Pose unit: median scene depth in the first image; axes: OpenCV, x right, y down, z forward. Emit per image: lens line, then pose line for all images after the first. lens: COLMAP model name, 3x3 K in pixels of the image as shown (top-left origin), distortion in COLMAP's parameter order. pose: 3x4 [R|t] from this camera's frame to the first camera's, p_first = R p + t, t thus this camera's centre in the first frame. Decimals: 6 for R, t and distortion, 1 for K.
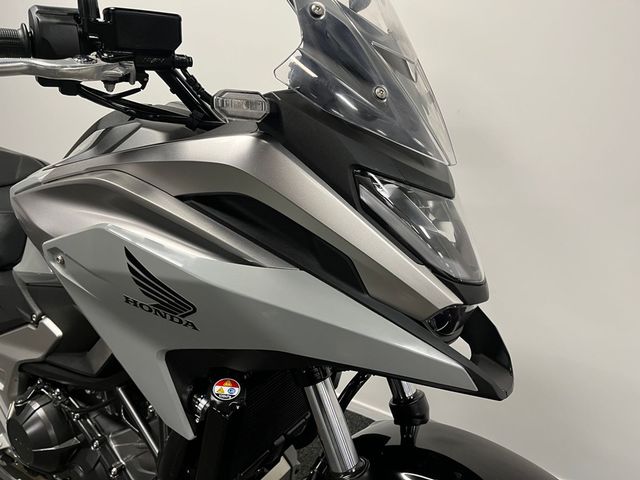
lens RADIAL K [[485.9, 0, 320.0], [0, 485.9, 240.0], [0, 0, 1]] dist [0.000359, -0.000648]
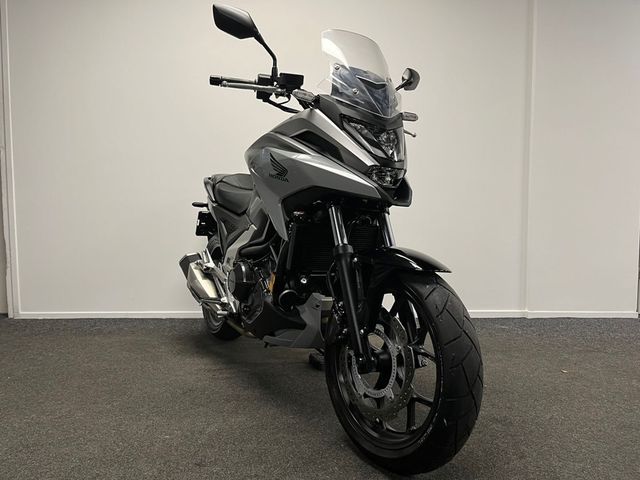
lens RADIAL K [[485.9, 0, 320.0], [0, 485.9, 240.0], [0, 0, 1]] dist [0.000359, -0.000648]
pose [[0.878082, 0.044811, -0.476407, 1.130338], [-0.150802, 0.970786, -0.186636, 0.927191], [0.454126, 0.235725, 0.859187, -1.078019]]
